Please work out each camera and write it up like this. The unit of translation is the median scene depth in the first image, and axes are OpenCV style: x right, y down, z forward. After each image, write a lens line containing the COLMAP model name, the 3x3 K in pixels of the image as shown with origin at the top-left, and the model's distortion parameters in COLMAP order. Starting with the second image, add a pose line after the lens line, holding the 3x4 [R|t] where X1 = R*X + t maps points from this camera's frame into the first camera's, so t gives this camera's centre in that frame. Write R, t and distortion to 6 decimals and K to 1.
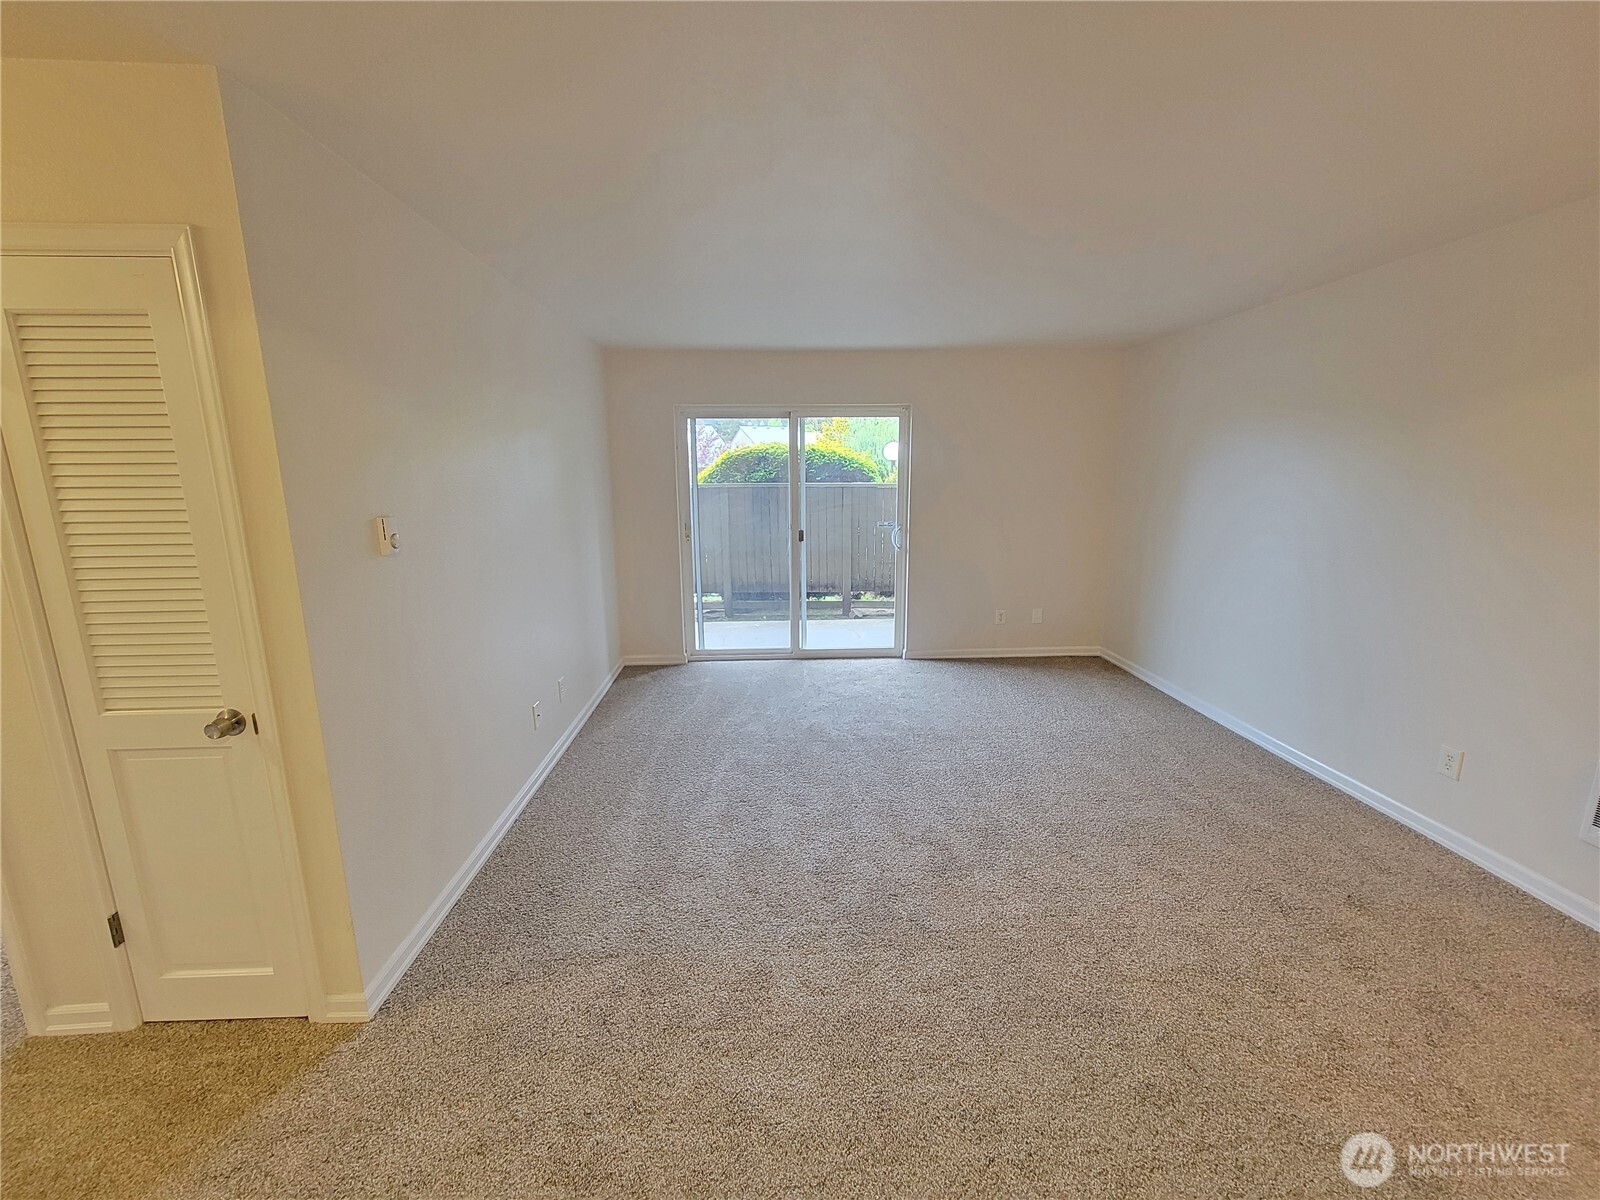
lens RADIAL K [[660.1, 0, 800.0], [0, 660.1, 600.0], [0, 0, 1]] dist [0.000161, -0.000042]
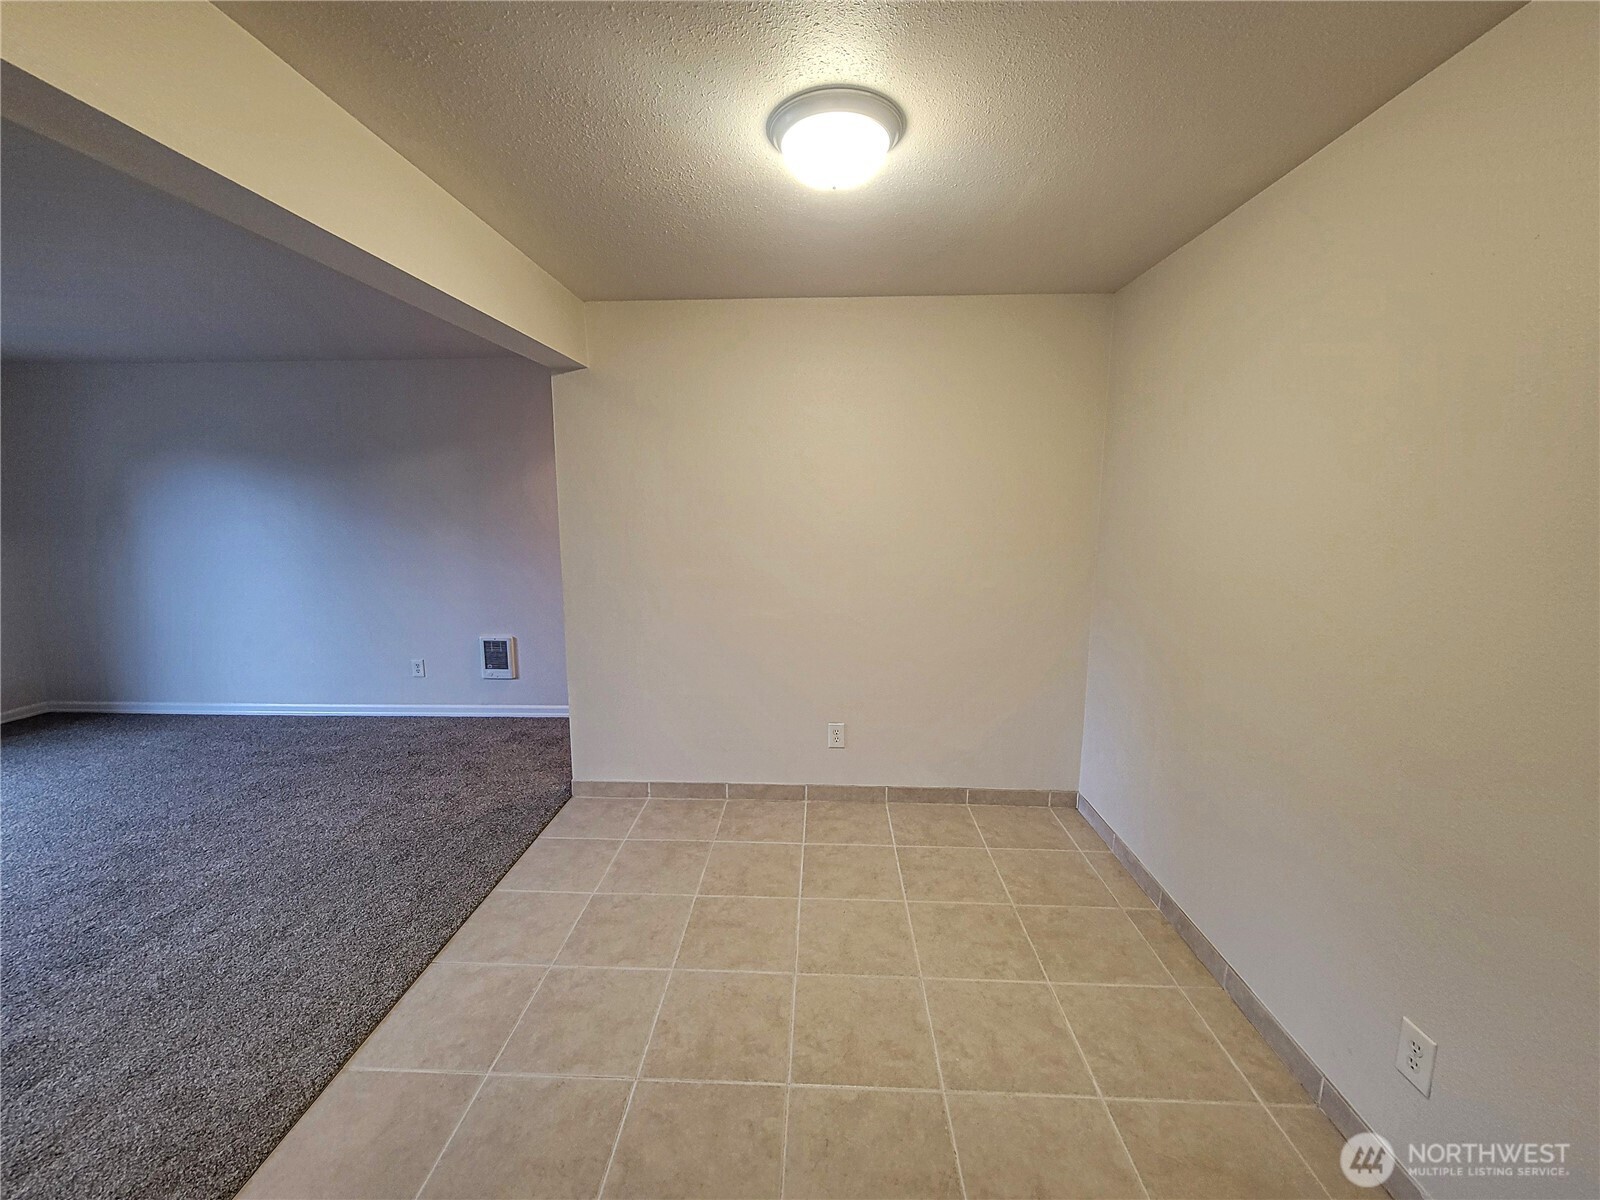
lens RADIAL K [[637.9, 0, 800.0], [0, 637.9, 600.0], [0, 0, 1]] dist [-0.000125, 0.000003]
pose [[0.087611, -0.152706, 0.984381, -0.579641], [0.199012, 0.970942, 0.132909, 0.052753], [-0.976073, 0.184260, 0.115455, -0.213850]]
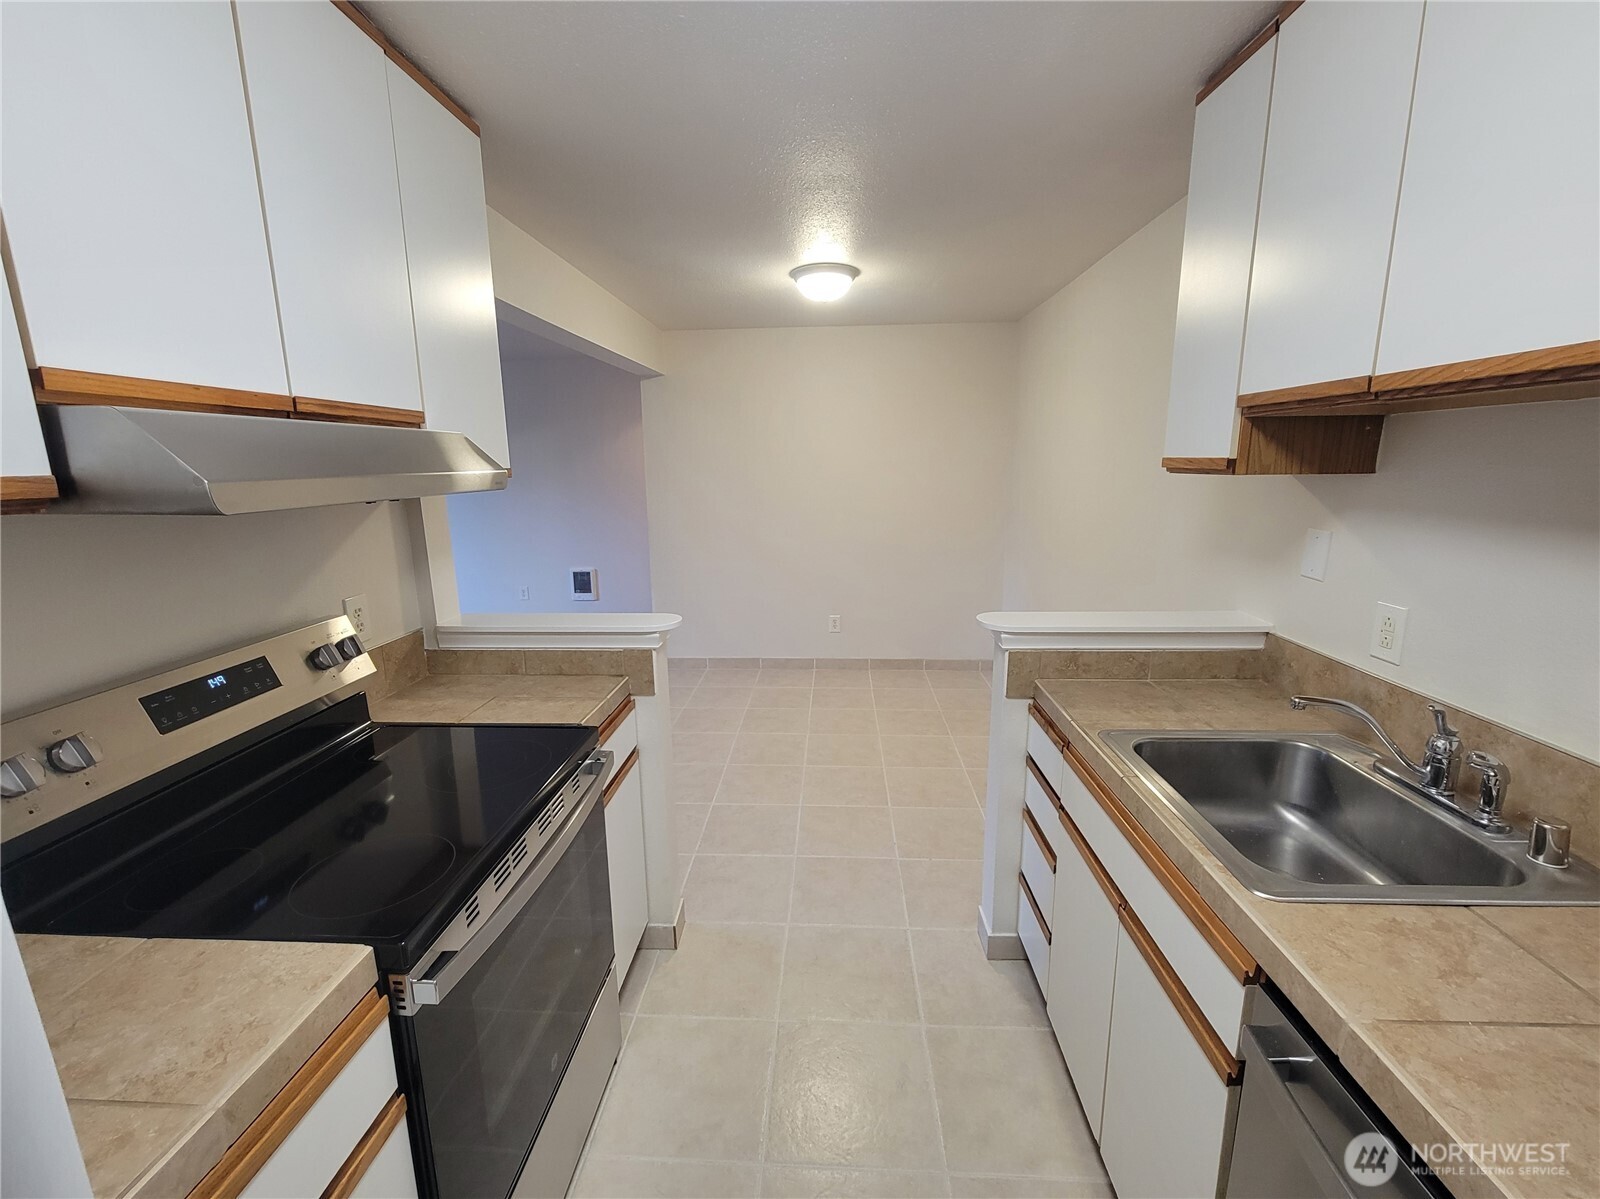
lens RADIAL K [[660.1, 0, 800.0], [0, 660.1, 599.5], [0, 0, 1]] dist [0.000161, -0.000042]
pose [[0.102318, -0.204448, 0.973515, -1.245960], [0.211627, 0.960722, 0.179519, 0.060183], [-0.971980, 0.187654, 0.141566, -0.276983]]
